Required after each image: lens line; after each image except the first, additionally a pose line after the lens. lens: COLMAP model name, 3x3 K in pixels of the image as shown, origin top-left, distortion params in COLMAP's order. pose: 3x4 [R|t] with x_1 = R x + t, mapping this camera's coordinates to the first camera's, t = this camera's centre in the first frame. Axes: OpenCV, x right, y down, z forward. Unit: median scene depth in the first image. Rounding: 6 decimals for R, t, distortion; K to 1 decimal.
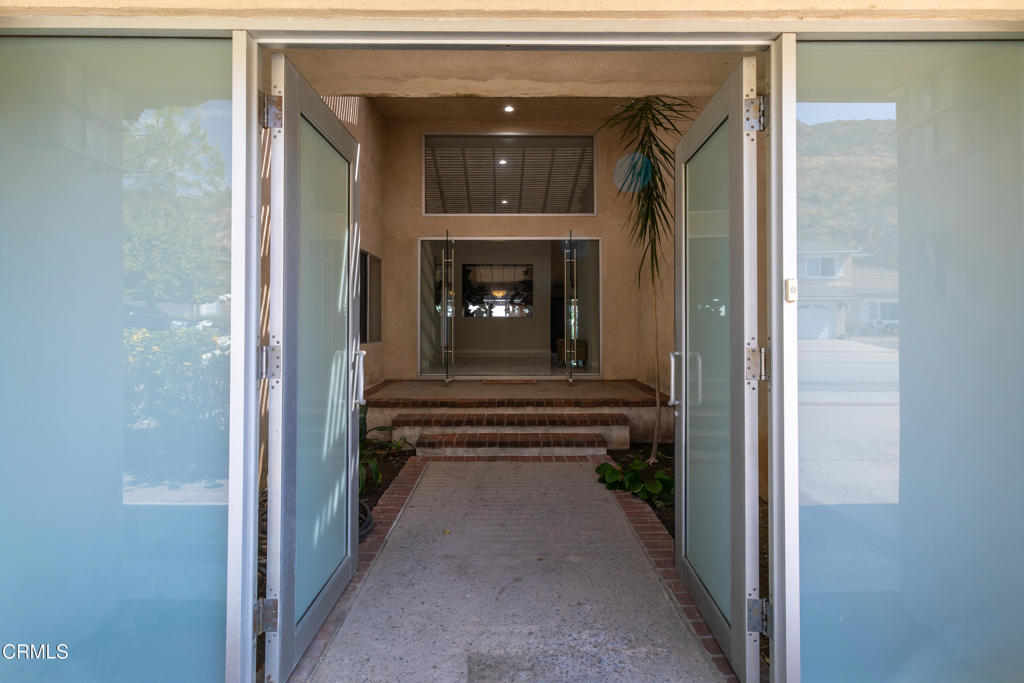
lens RADIAL K [[465.6, 0, 506.2], [0, 465.6, 337.6], [0, 0, 1]] dist [0.001250, 0.000422]
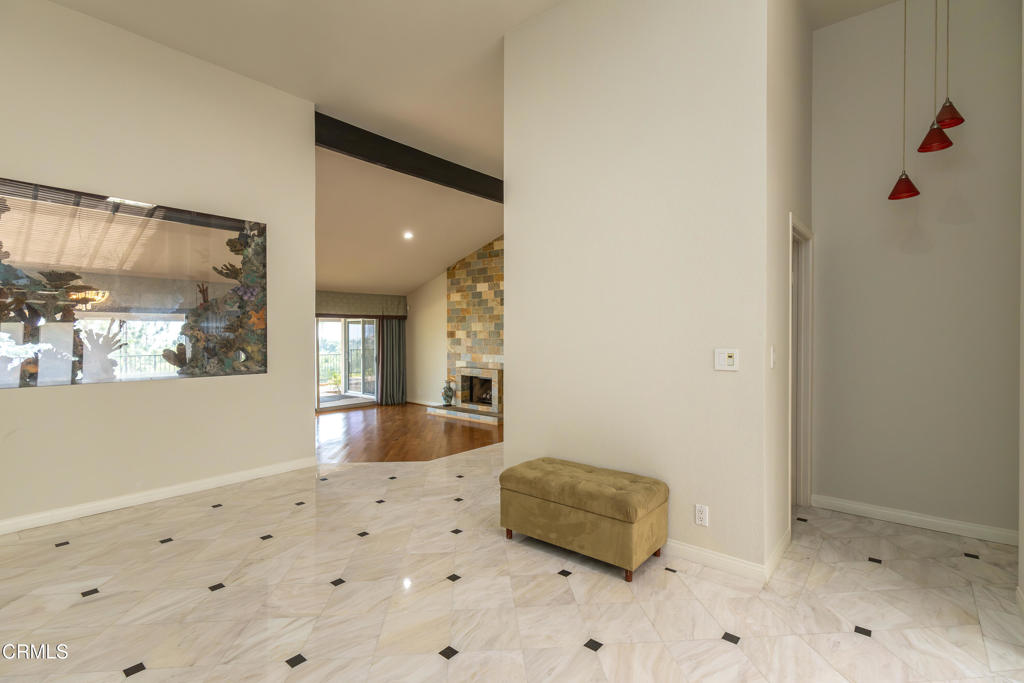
lens RADIAL K [[465.6, 0, 506.2], [0, 465.6, 337.6], [0, 0, 1]] dist [0.001250, 0.000422]
pose [[0.658849, 0.002438, 0.752271, -0.147557], [0.011487, 0.999846, -0.013300, -0.109677], [-0.752188, 0.017404, 0.658719, 1.054288]]
